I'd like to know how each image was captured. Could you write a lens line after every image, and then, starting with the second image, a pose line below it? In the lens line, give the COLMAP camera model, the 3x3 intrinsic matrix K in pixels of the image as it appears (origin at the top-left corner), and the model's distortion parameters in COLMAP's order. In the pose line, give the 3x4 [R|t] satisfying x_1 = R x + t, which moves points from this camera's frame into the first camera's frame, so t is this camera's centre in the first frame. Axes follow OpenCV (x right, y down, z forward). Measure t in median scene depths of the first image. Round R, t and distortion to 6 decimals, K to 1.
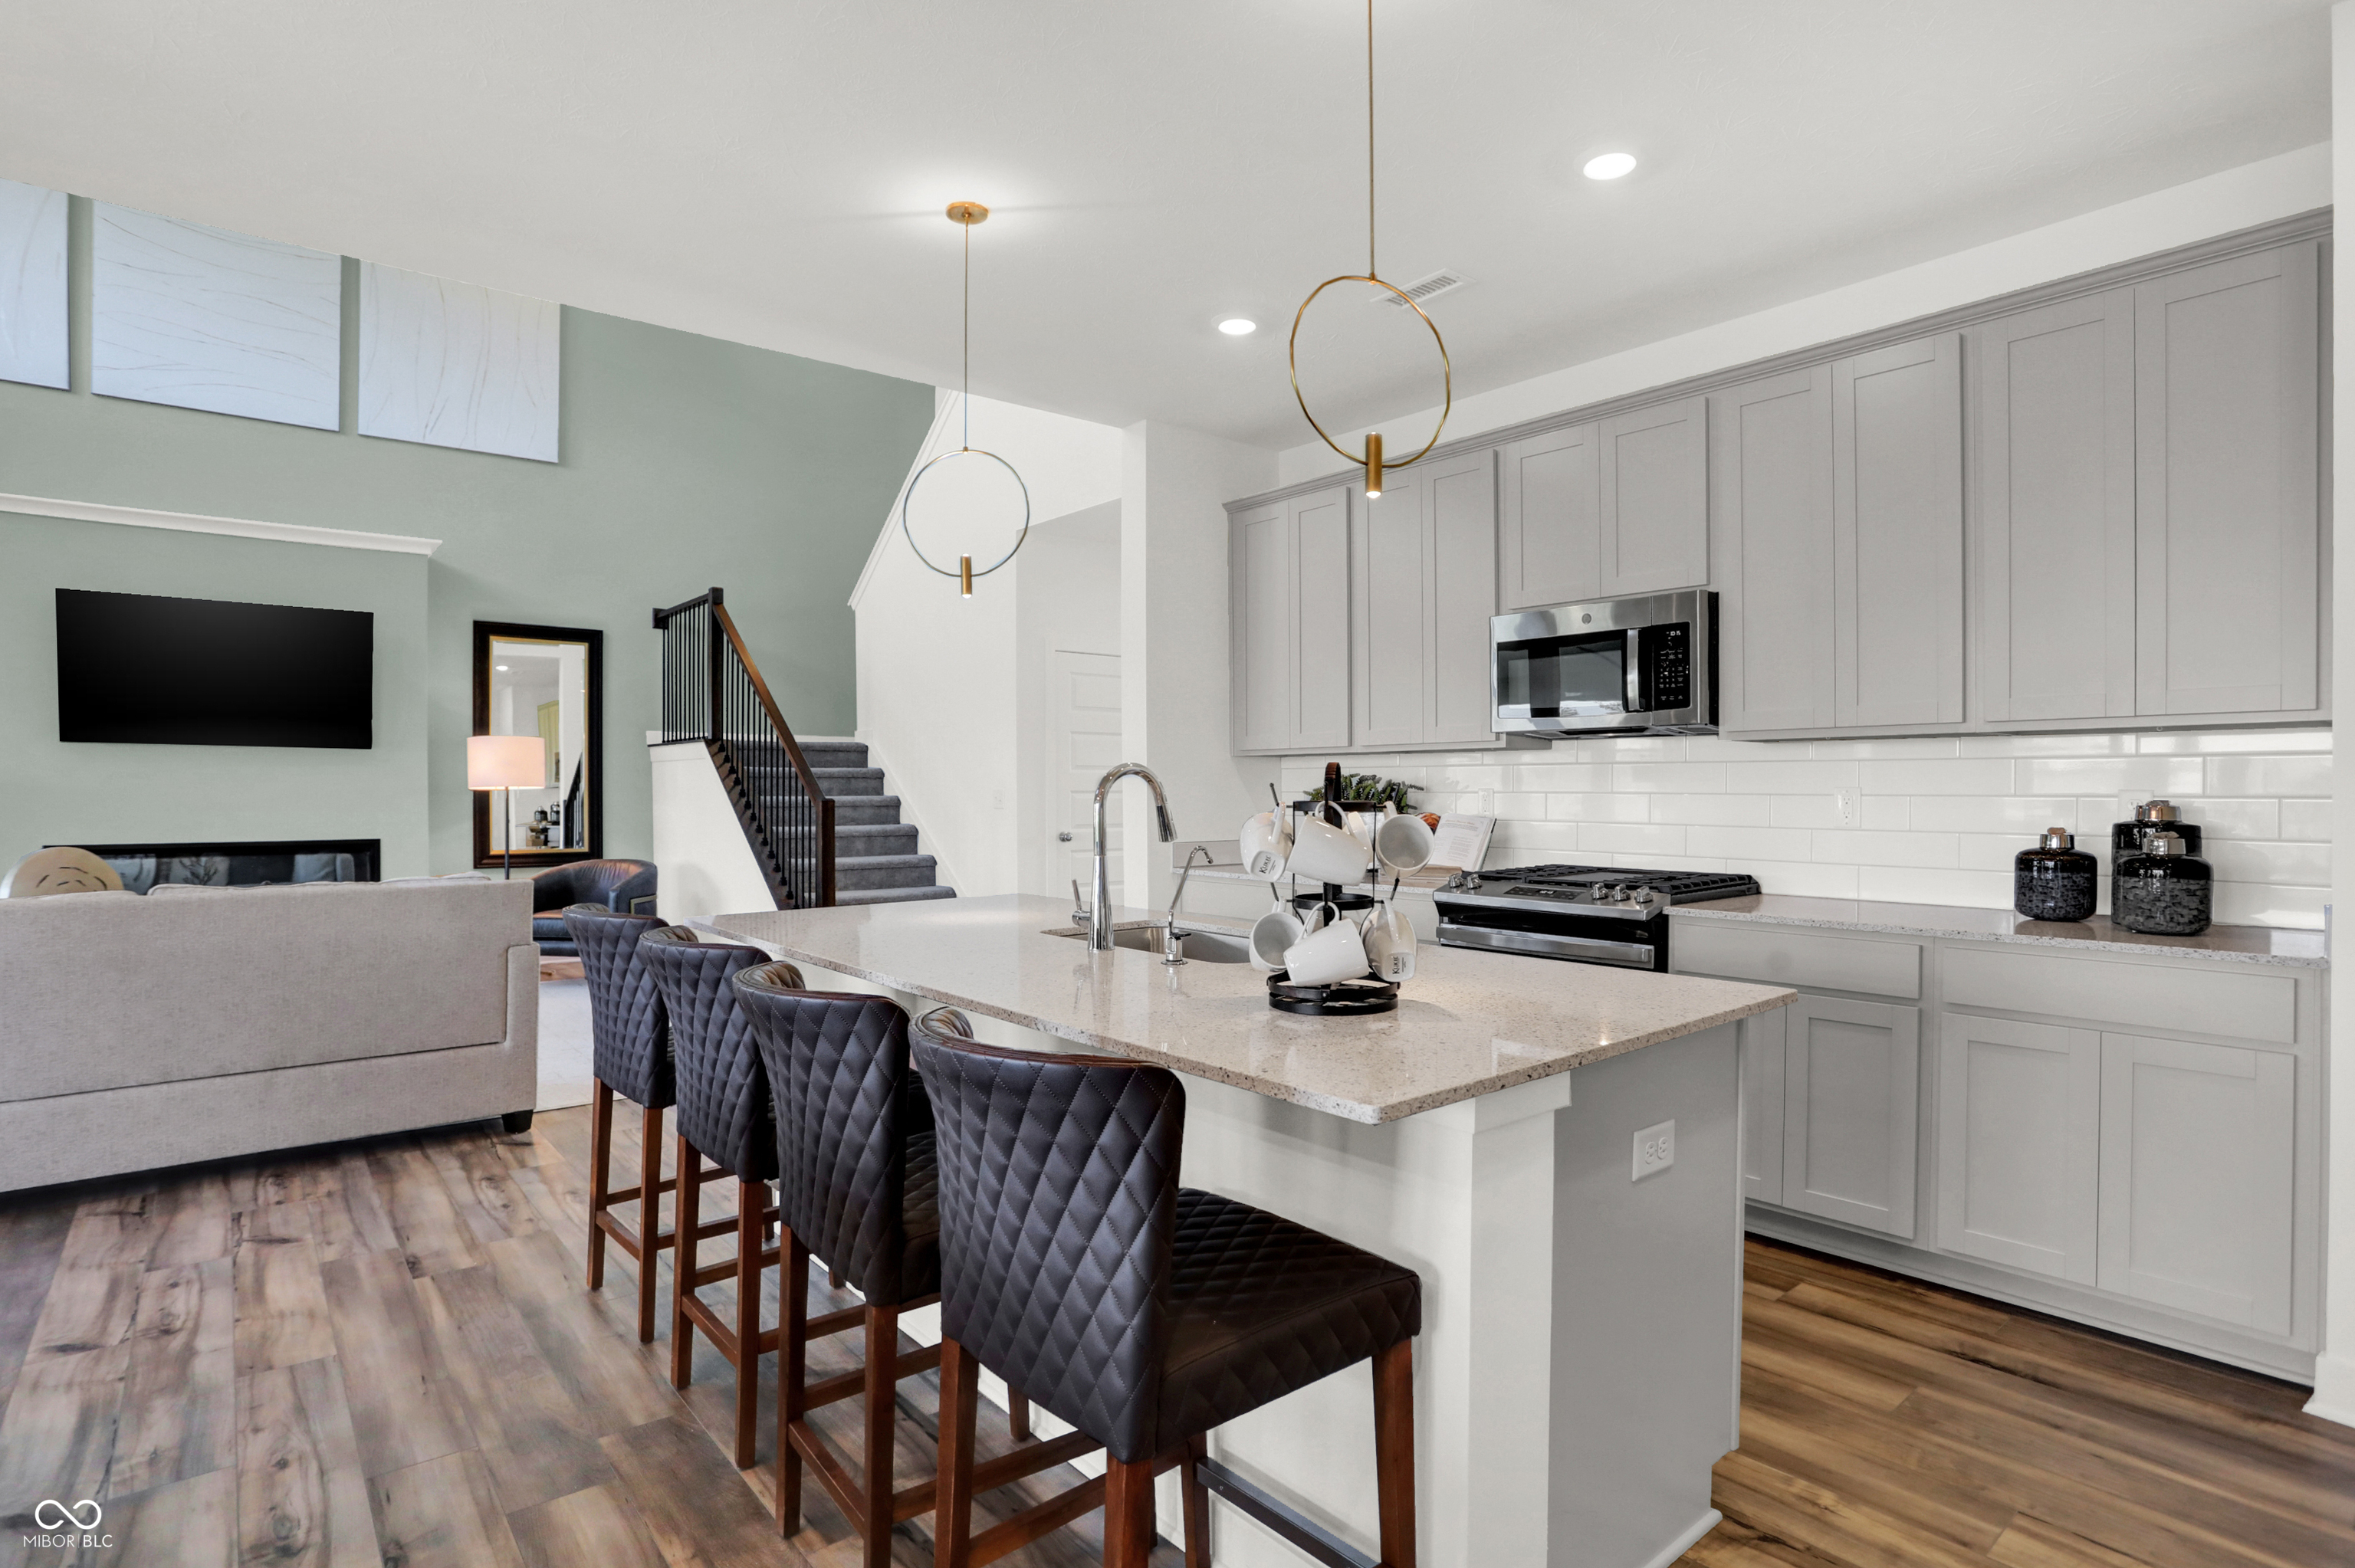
lens RADIAL K [[1192.3, 0, 1138.8], [0, 1192.3, 824.0], [0, 0, 1]] dist [-0.003321, -0.000097]
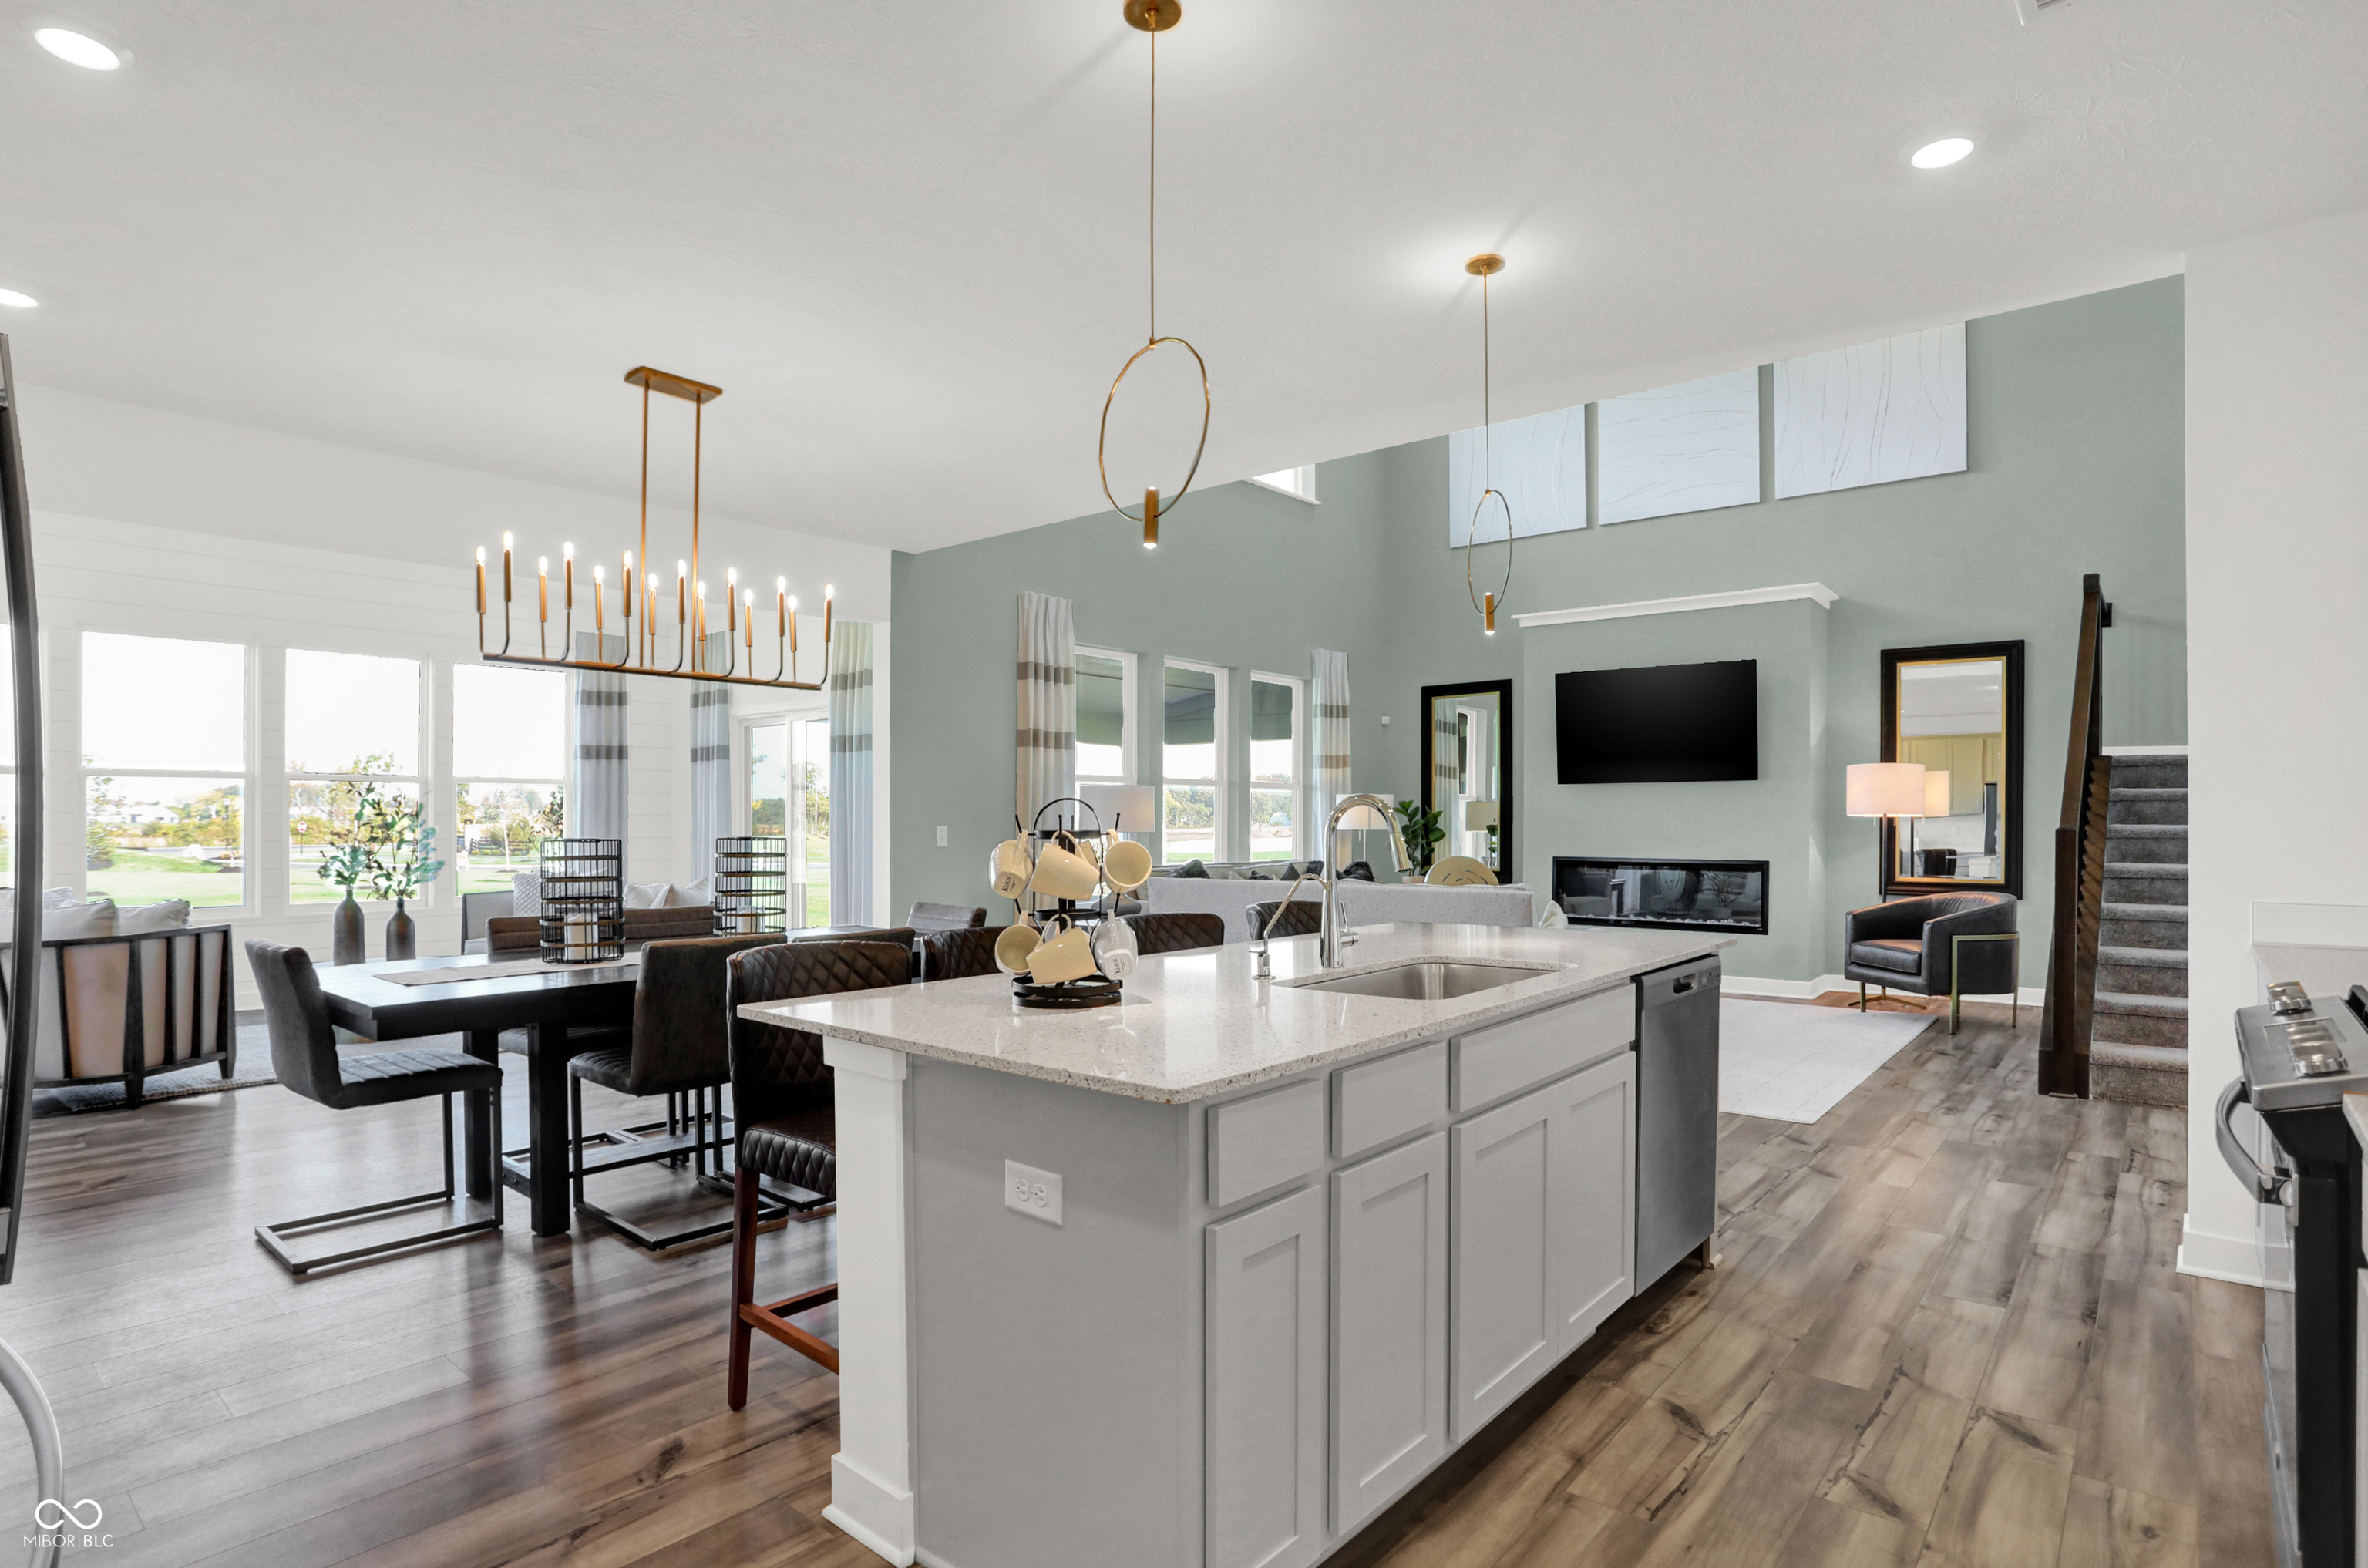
lens RADIAL K [[1204.9, 0, 1143.2], [0, 1204.9, 831.0], [0, 0, 1]] dist [-0.050077, 0.000035]
pose [[0.187607, 0.012943, -0.982159, 0.397037], [-0.028698, 0.999559, 0.007691, -0.007914], [0.981825, 0.026743, 0.187896, 0.251995]]
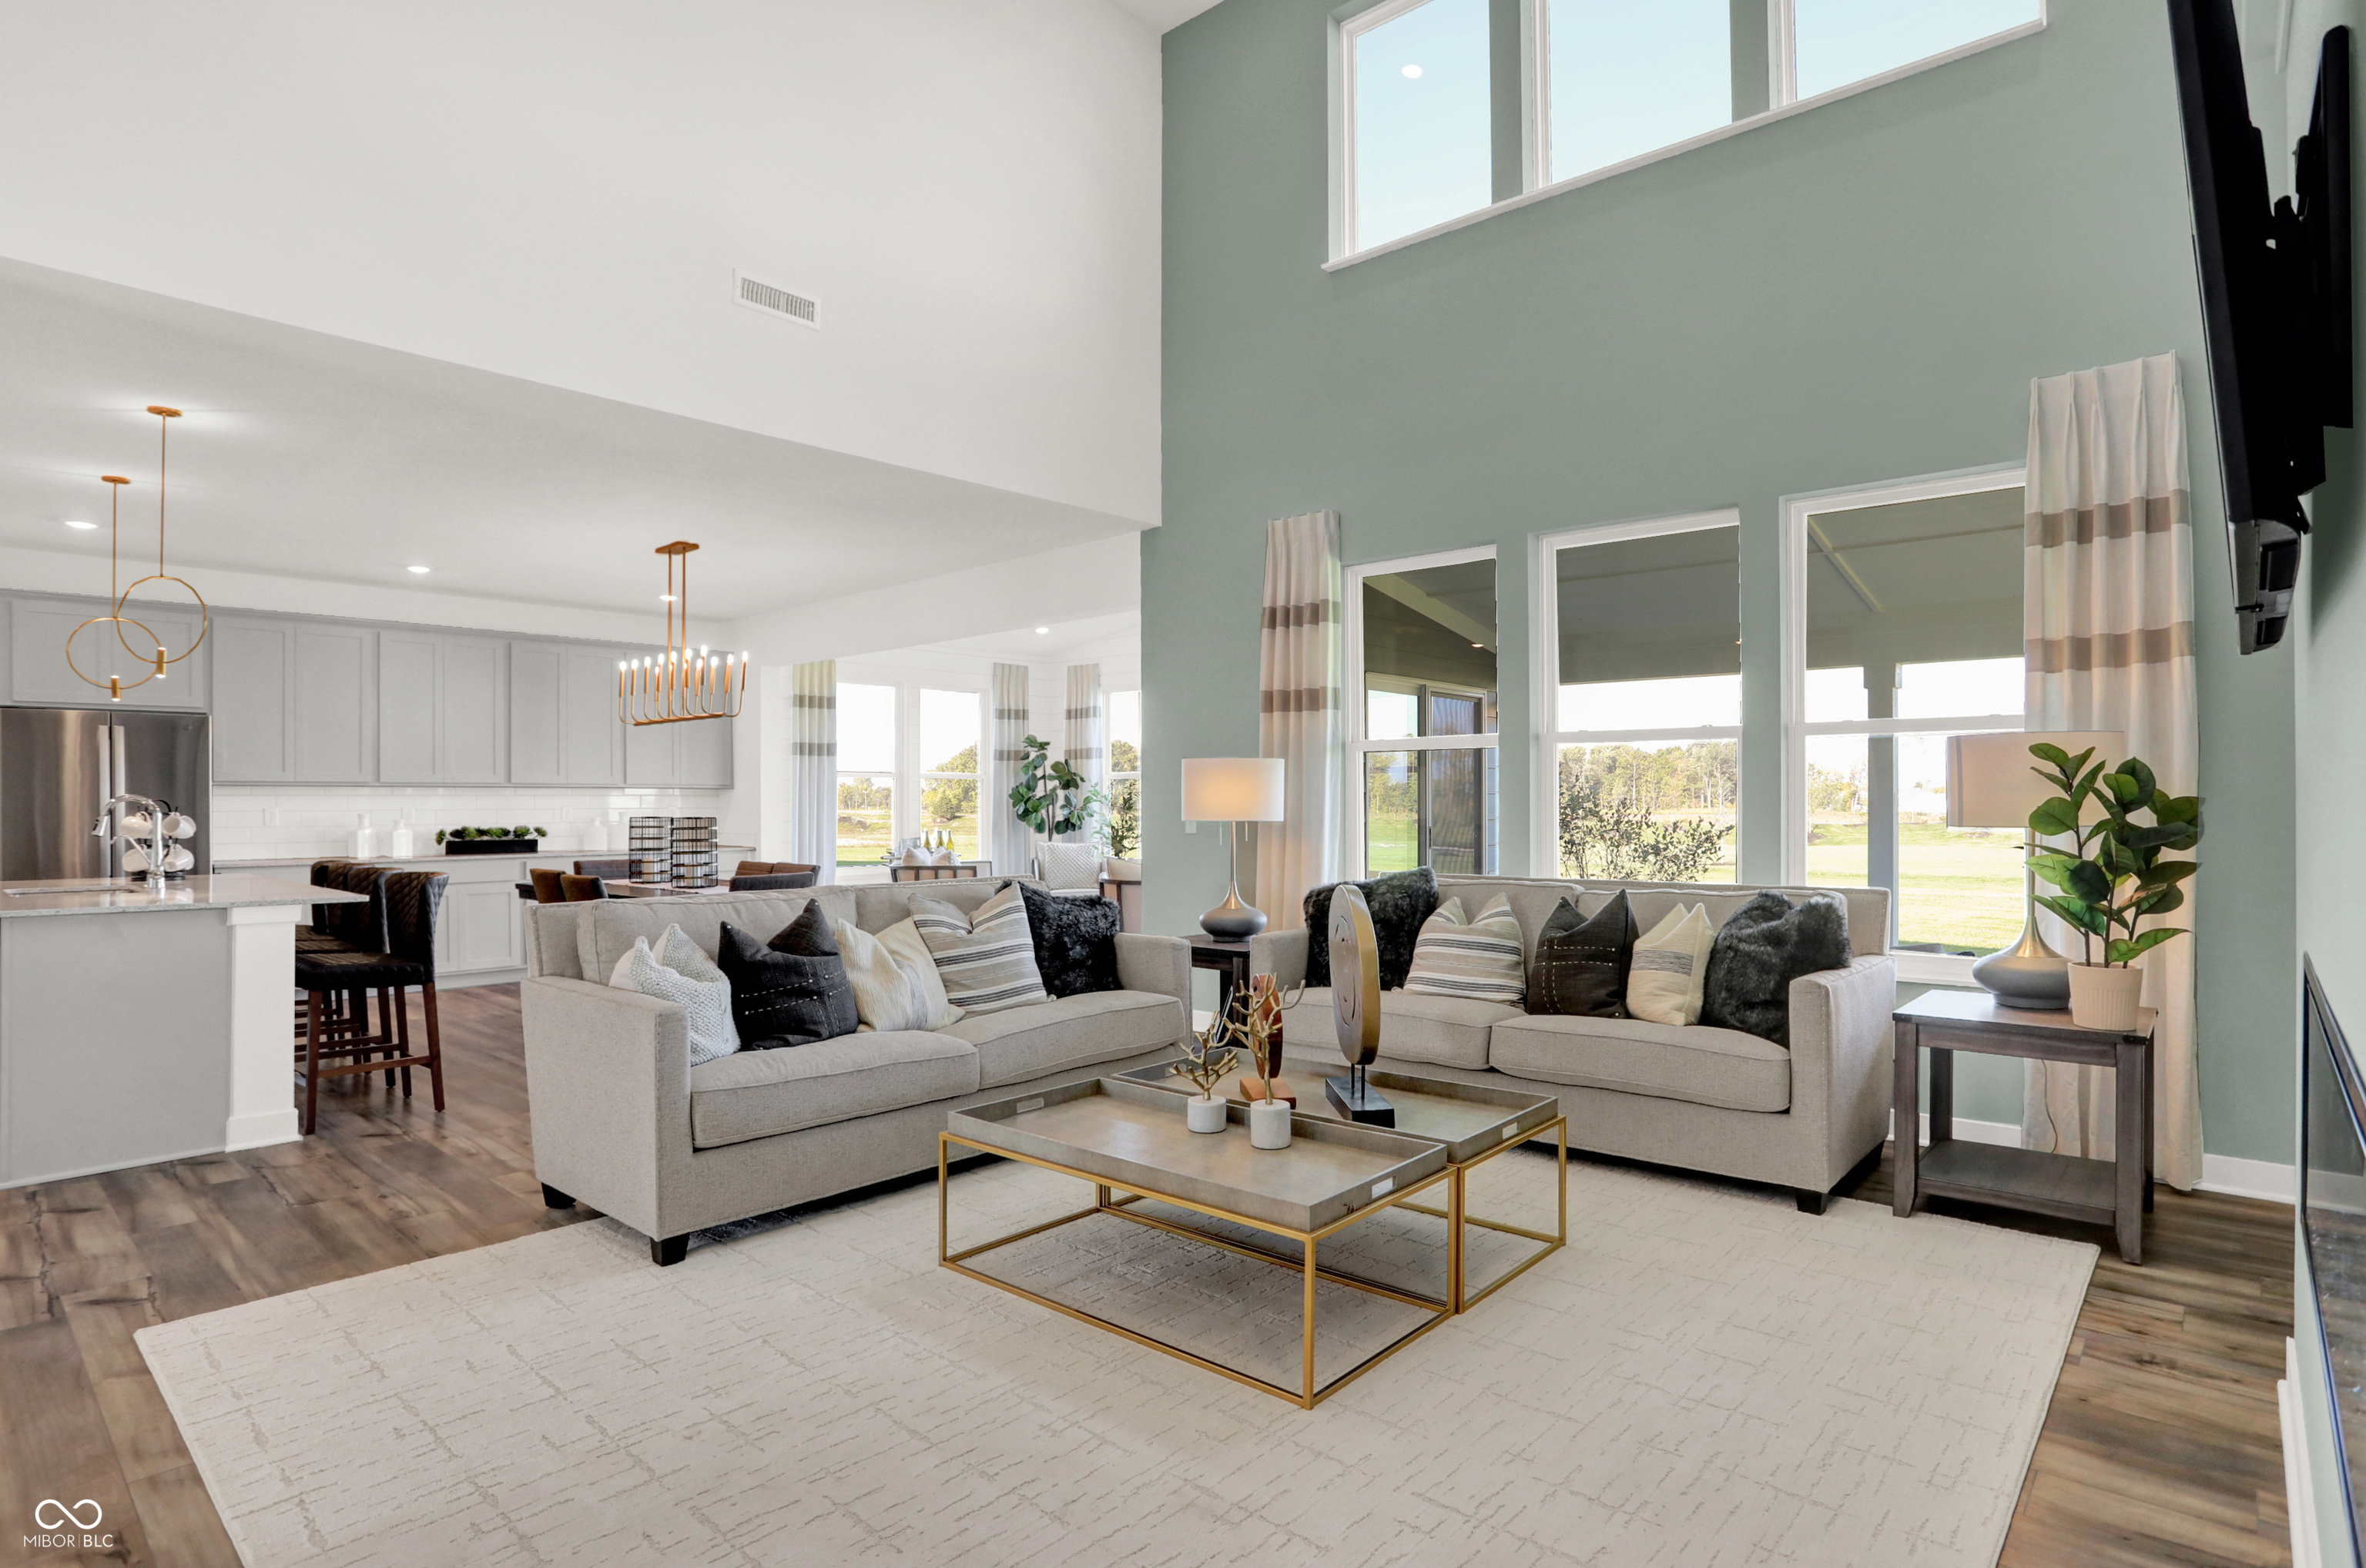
lens RADIAL K [[1216.6, 0, 1183.0], [0, 1216.6, 784.0], [0, 0, 1]] dist [-0.059916, 0.022417]
pose [[-0.983185, 0.003063, -0.182585, -0.536919], [0.000457, 0.999897, 0.014315, -0.037339], [0.182610, 0.013991, -0.983086, 1.282464]]
